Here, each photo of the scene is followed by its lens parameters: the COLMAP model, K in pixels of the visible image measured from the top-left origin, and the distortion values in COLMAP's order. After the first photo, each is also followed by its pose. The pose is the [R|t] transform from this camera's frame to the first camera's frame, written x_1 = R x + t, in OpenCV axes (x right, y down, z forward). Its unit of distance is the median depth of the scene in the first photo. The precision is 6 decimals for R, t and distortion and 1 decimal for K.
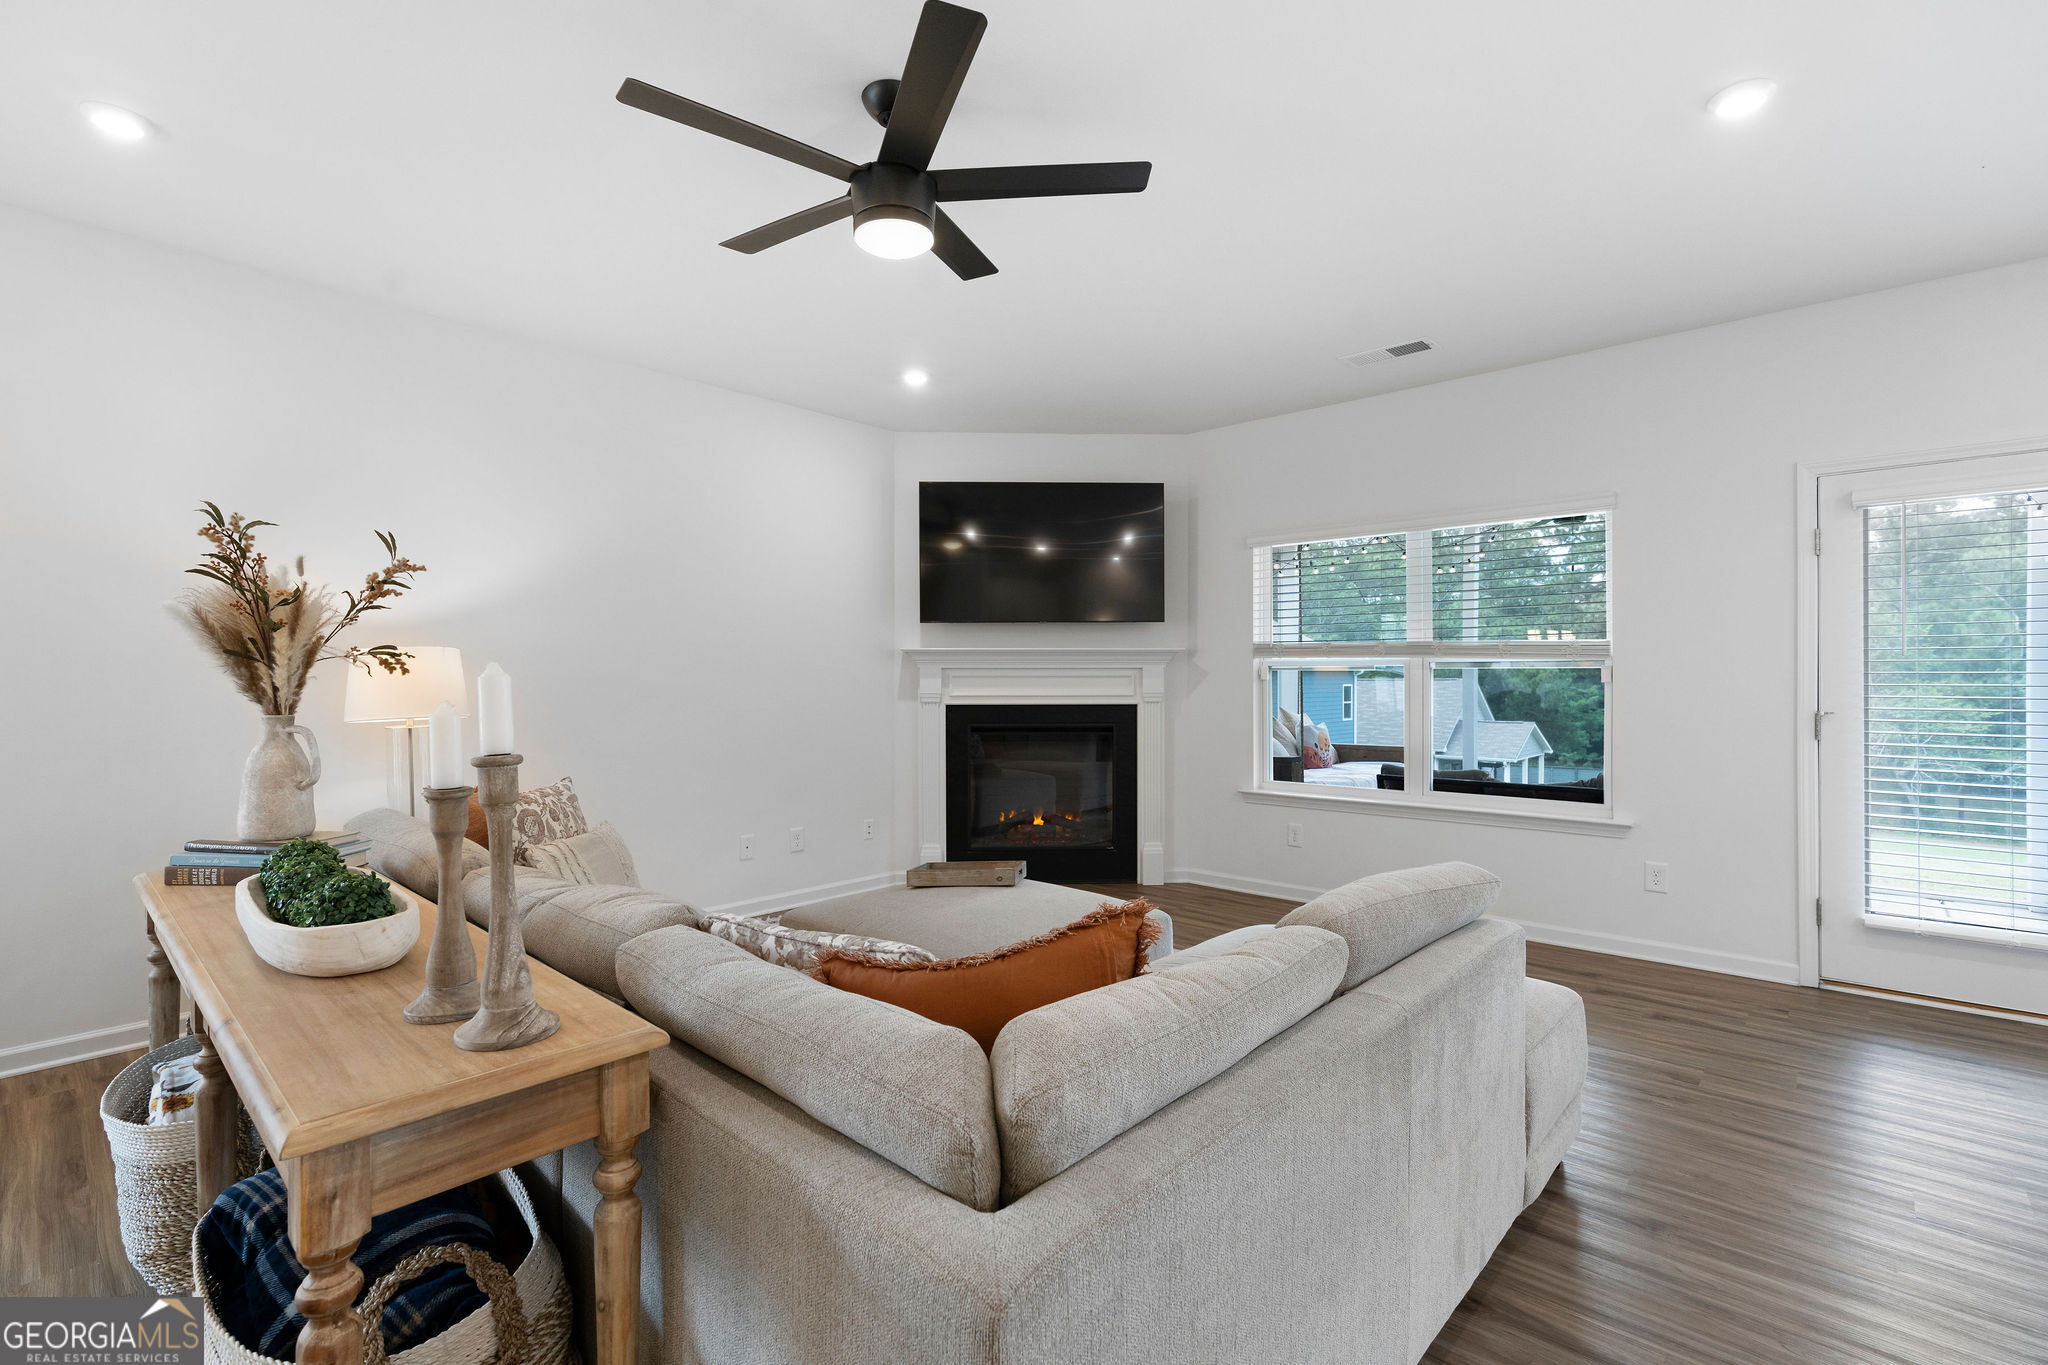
lens RADIAL K [[915.6, 0, 1023.2], [0, 915.6, 679.7], [0, 0, 1]] dist [-0.014281, 0.004850]
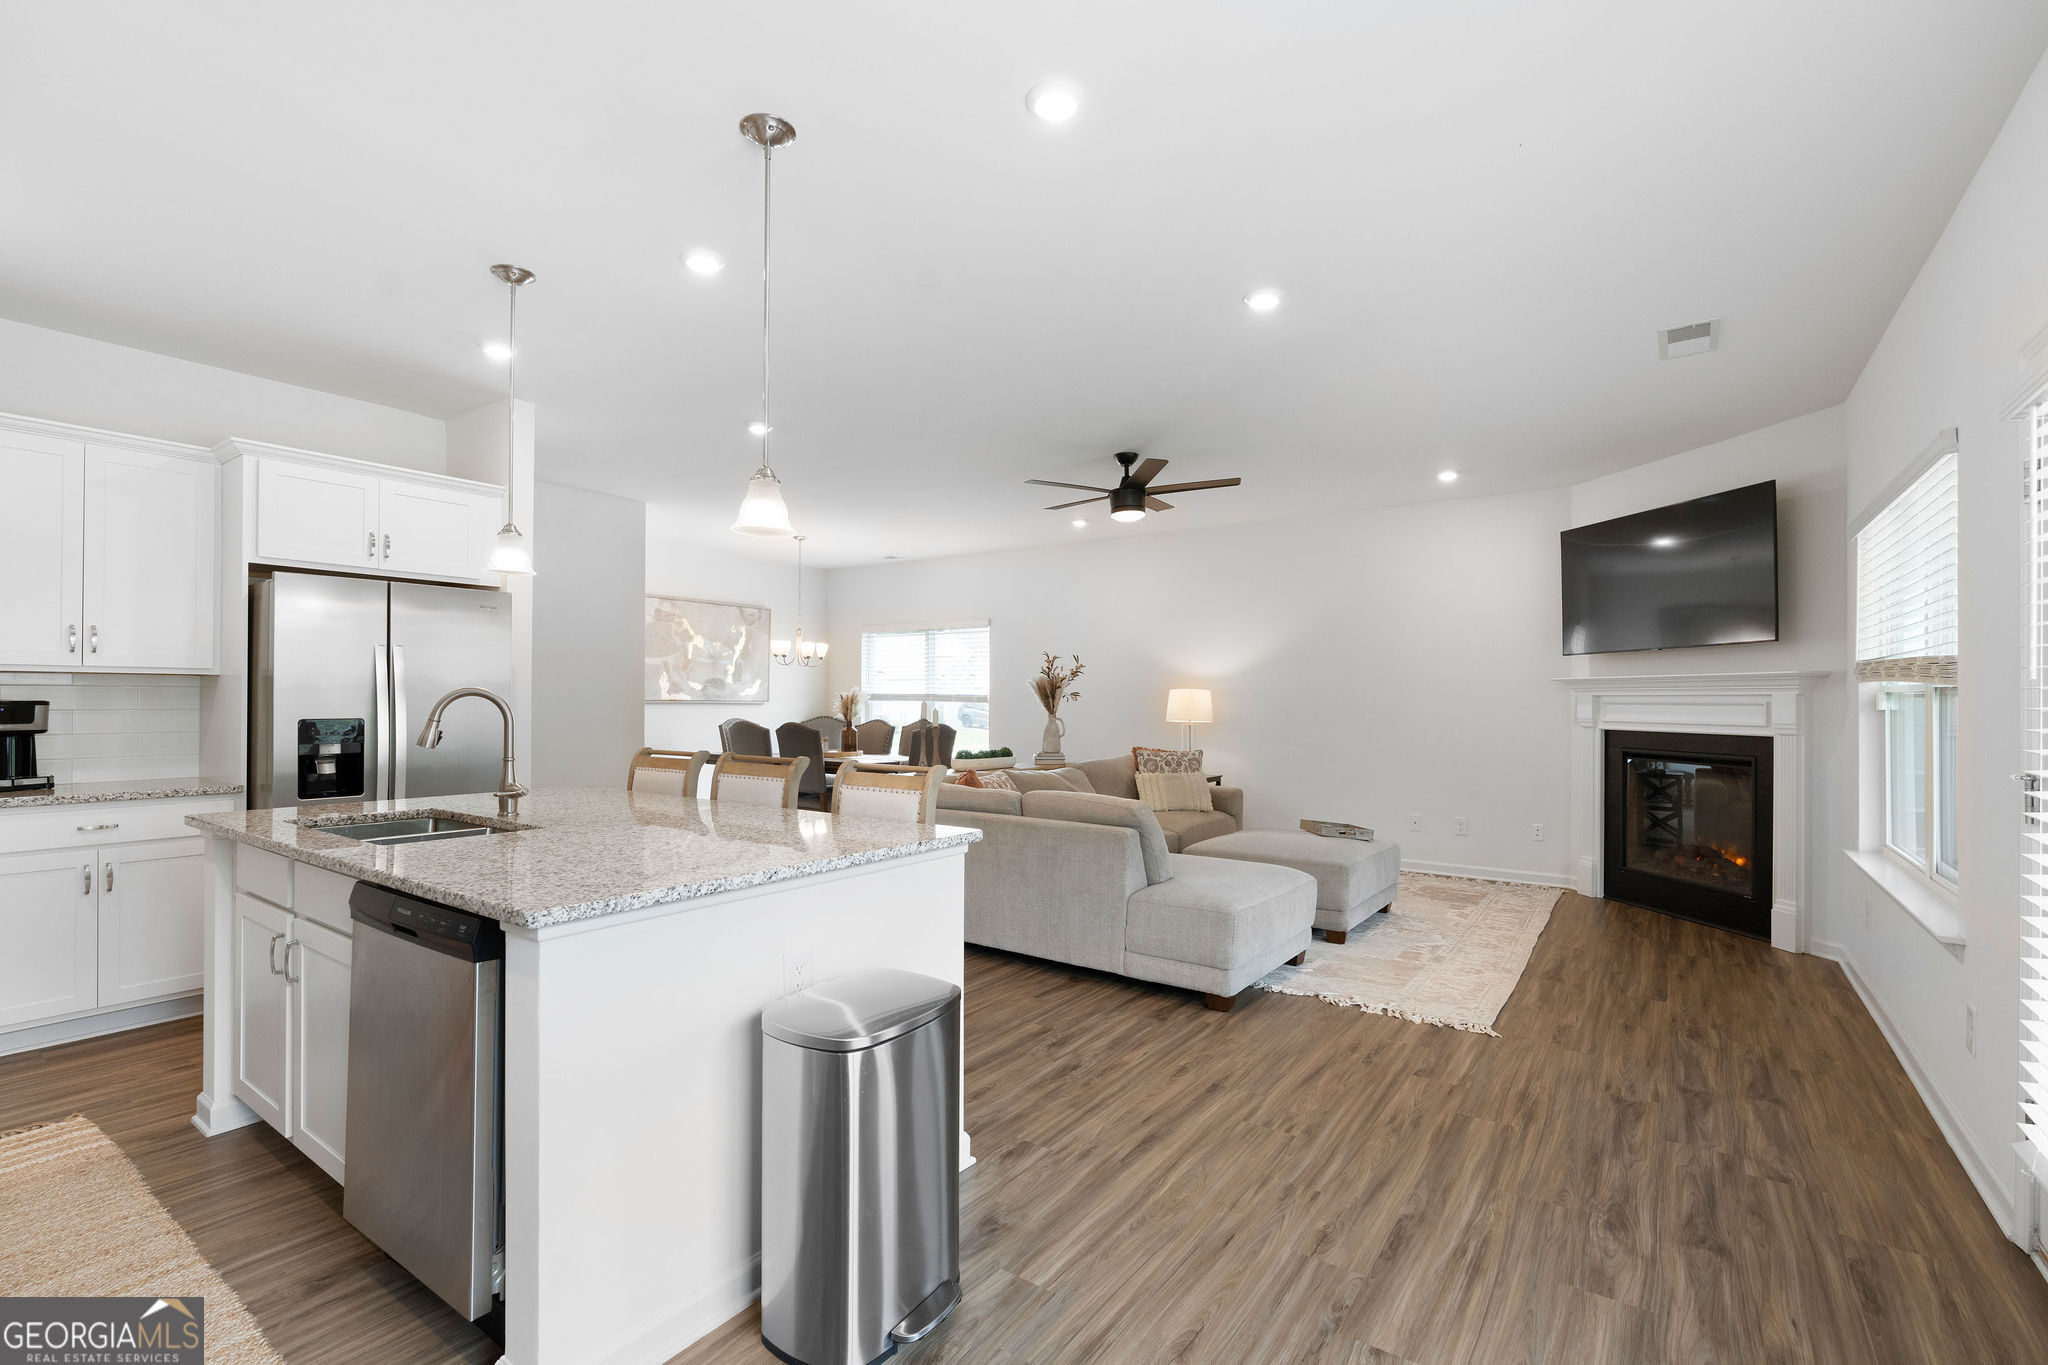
lens RADIAL K [[915.6, 0, 1023.2], [0, 915.6, 694.7], [0, 0, 1]] dist [-0.014281, 0.004850]
pose [[0.117502, -0.002940, -0.993068, 0.990710], [-0.000937, 0.999995, -0.003071, -0.010478], [0.993072, 0.001292, 0.117499, 0.212957]]
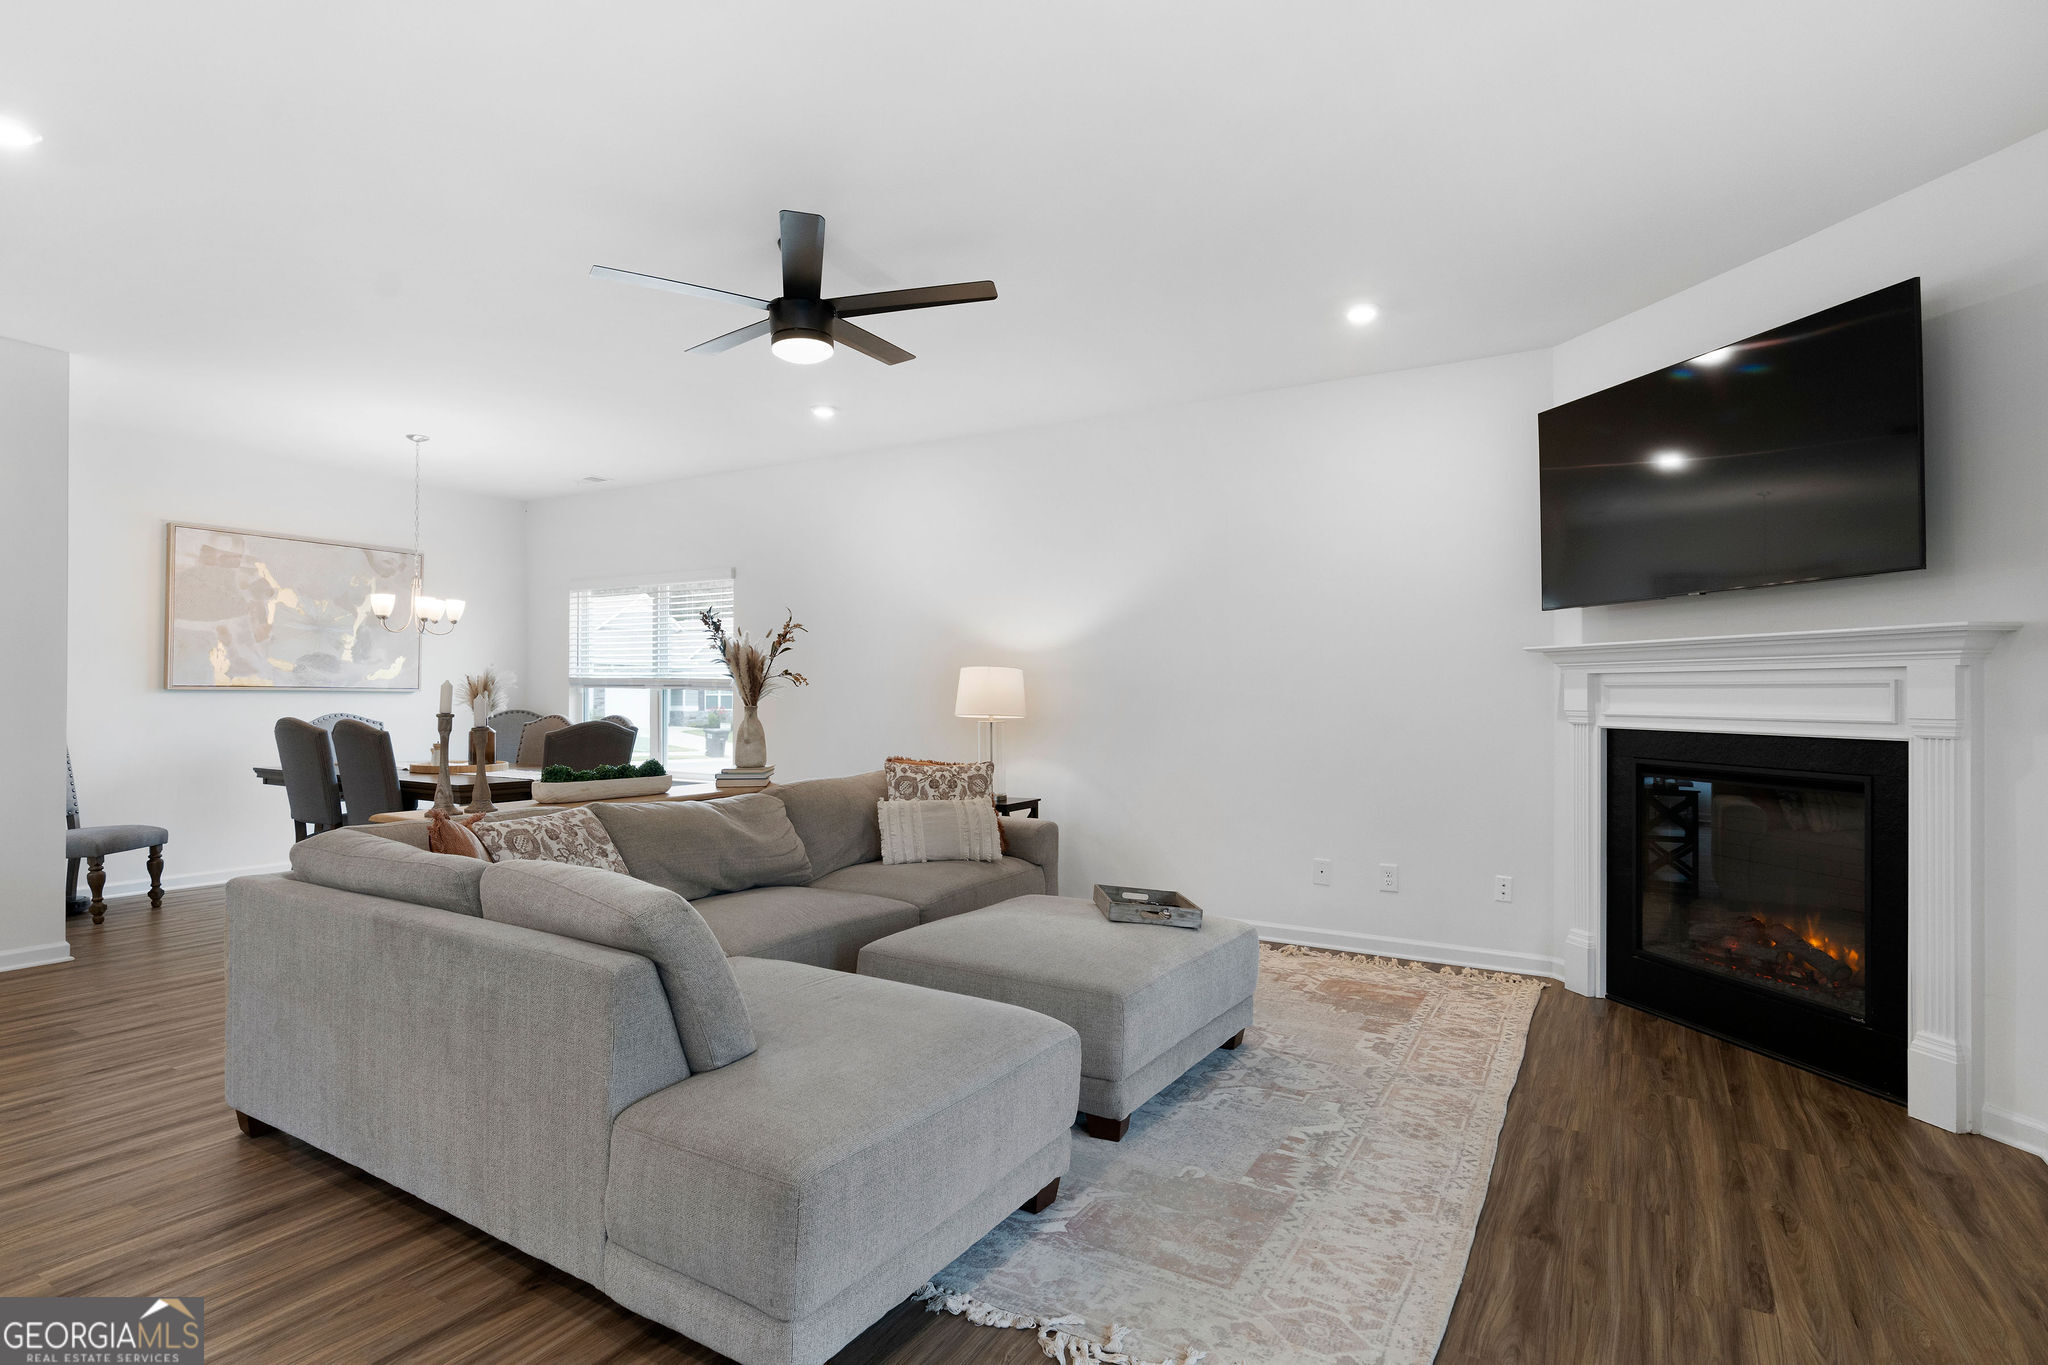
lens RADIAL K [[1014.9, 0, 1026.5], [0, 1014.9, 686.9], [0, 0, 1]] dist [-0.009699, 0.002172]
pose [[0.195123, -0.002690, -0.980775, 0.621575], [-0.000321, 0.999996, -0.002806, -0.000611], [0.980779, 0.000863, 0.195121, 0.476636]]
